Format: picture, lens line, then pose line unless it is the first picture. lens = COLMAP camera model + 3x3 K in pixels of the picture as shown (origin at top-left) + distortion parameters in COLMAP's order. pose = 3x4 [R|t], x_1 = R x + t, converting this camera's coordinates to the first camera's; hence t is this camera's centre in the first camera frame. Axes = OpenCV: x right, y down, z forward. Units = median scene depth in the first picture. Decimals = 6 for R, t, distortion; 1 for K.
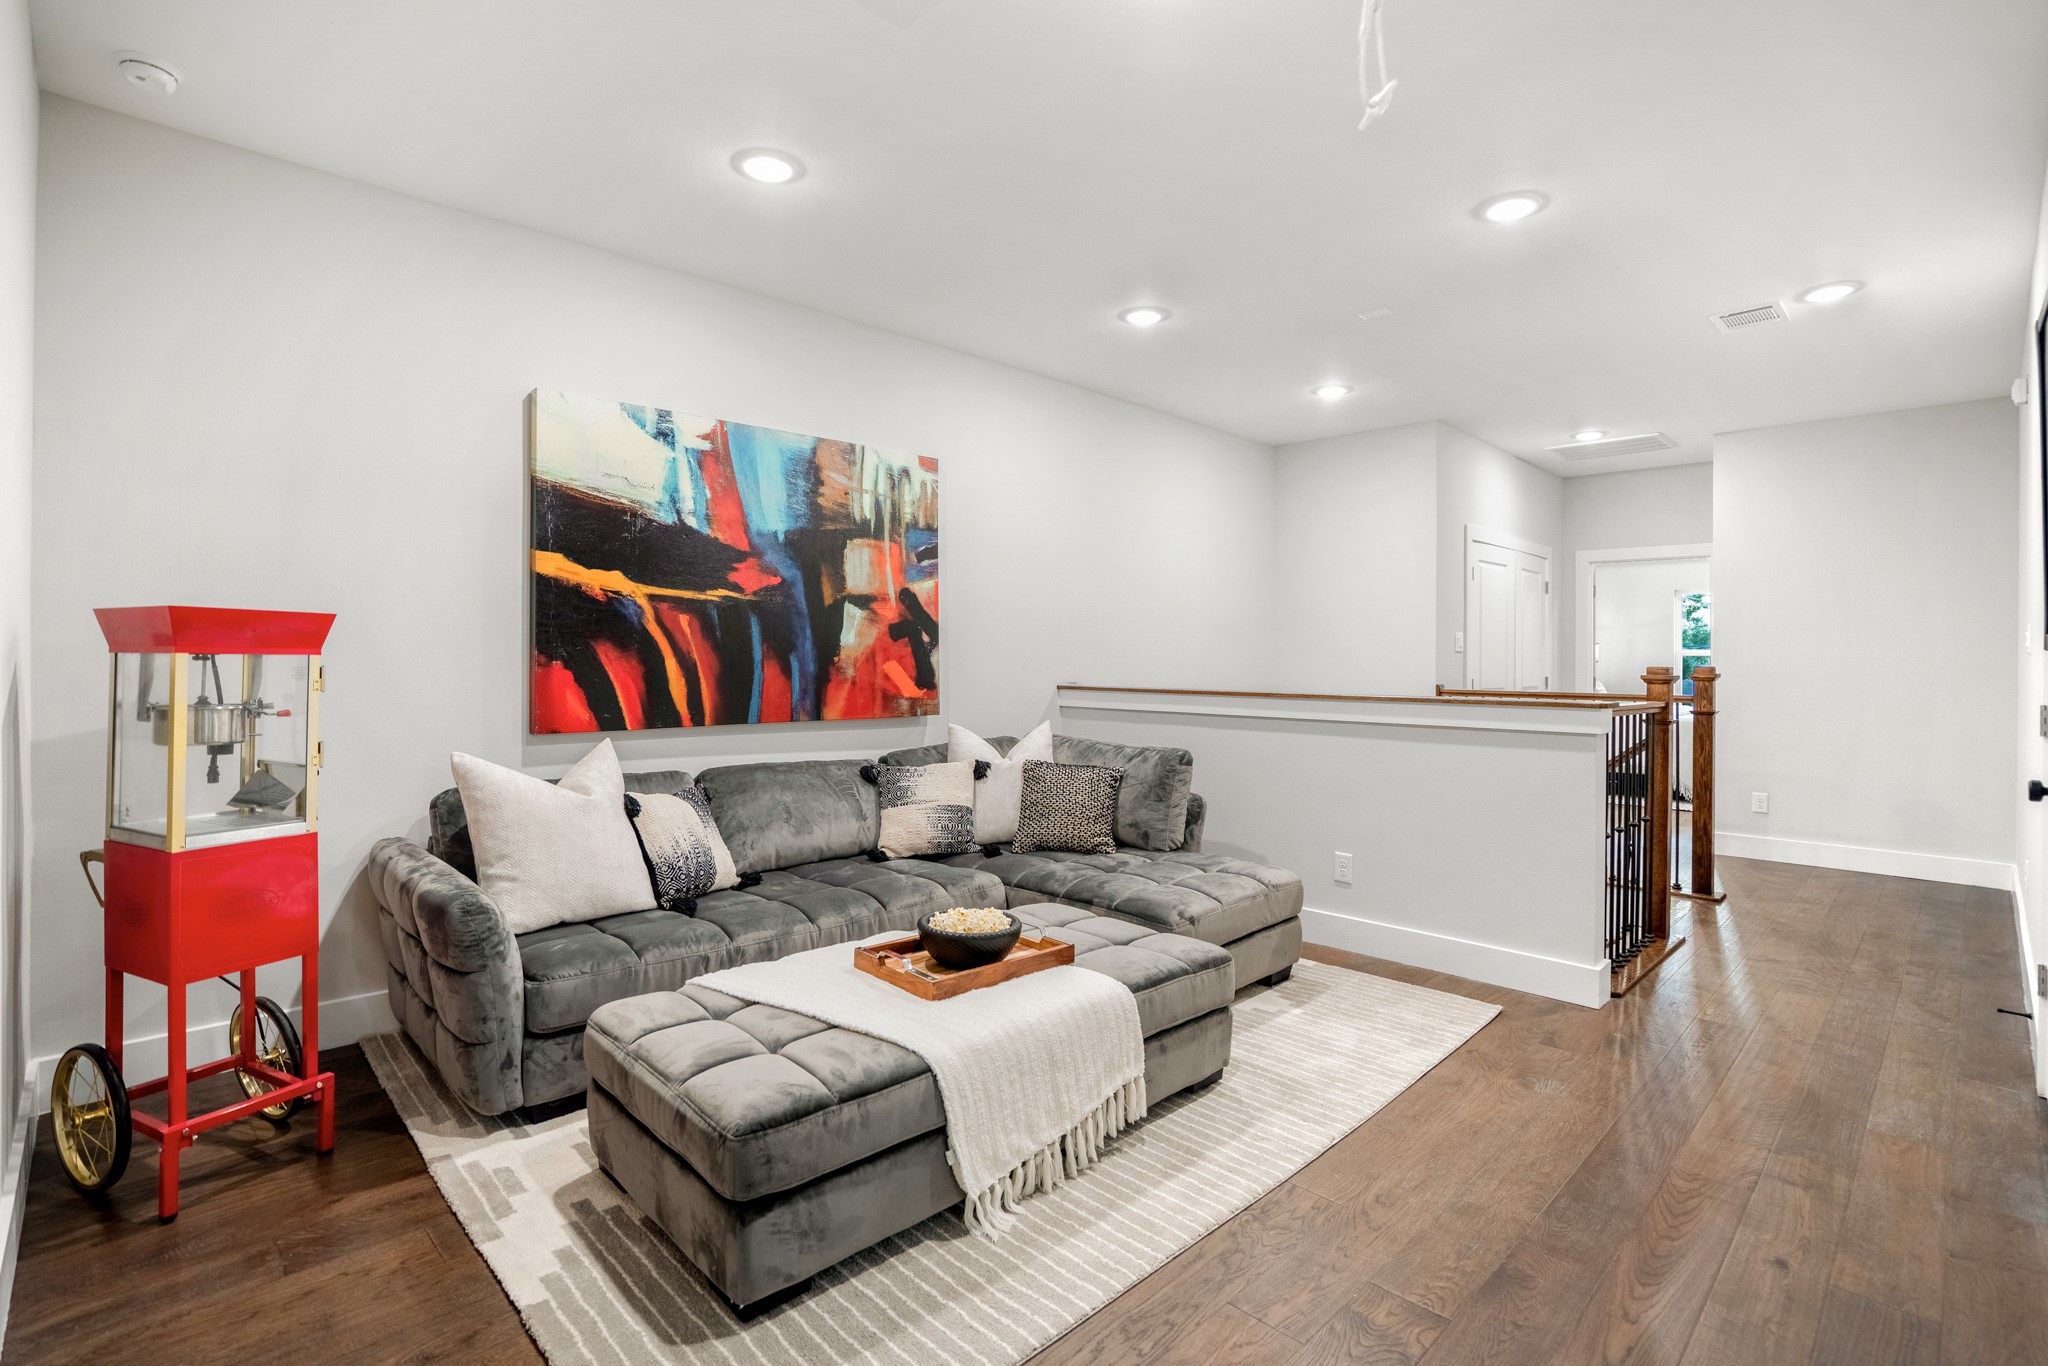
lens RADIAL K [[975.8, 0, 1021.8], [0, 975.8, 631.6], [0, 0, 1]] dist [-0.001270, 0.000018]
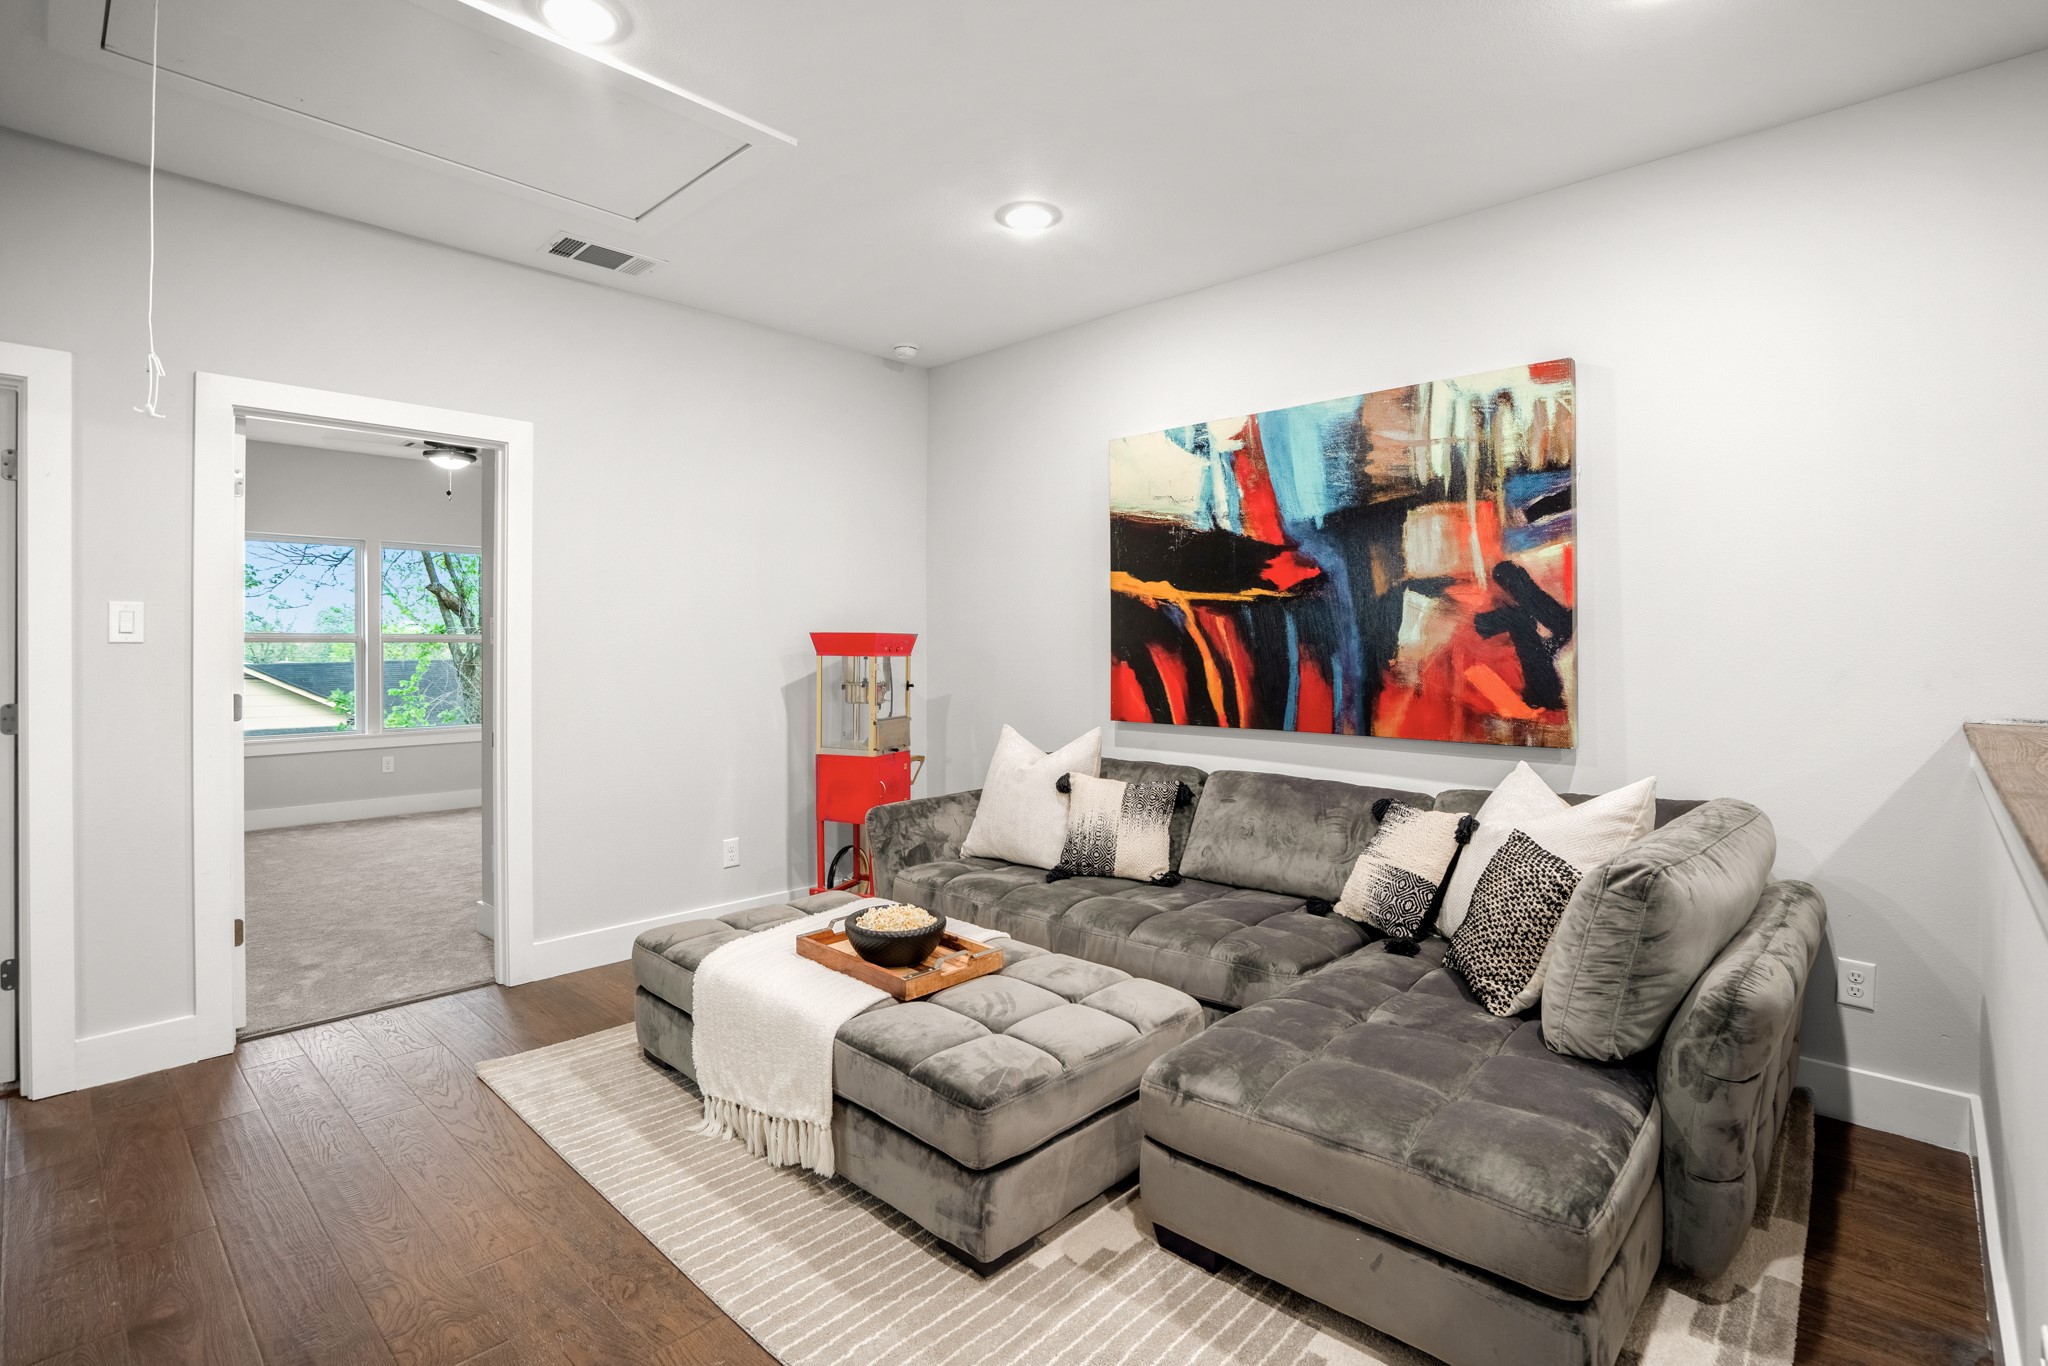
lens RADIAL K [[958.6, 0, 1018.2], [0, 958.6, 646.6], [0, 0, 1]] dist [-0.055703, 0.016195]
pose [[0.064892, -0.011058, -0.997831, 0.572483], [0.019165, 0.999768, -0.009833, 0.017416], [0.997708, -0.018485, 0.065089, 0.649902]]
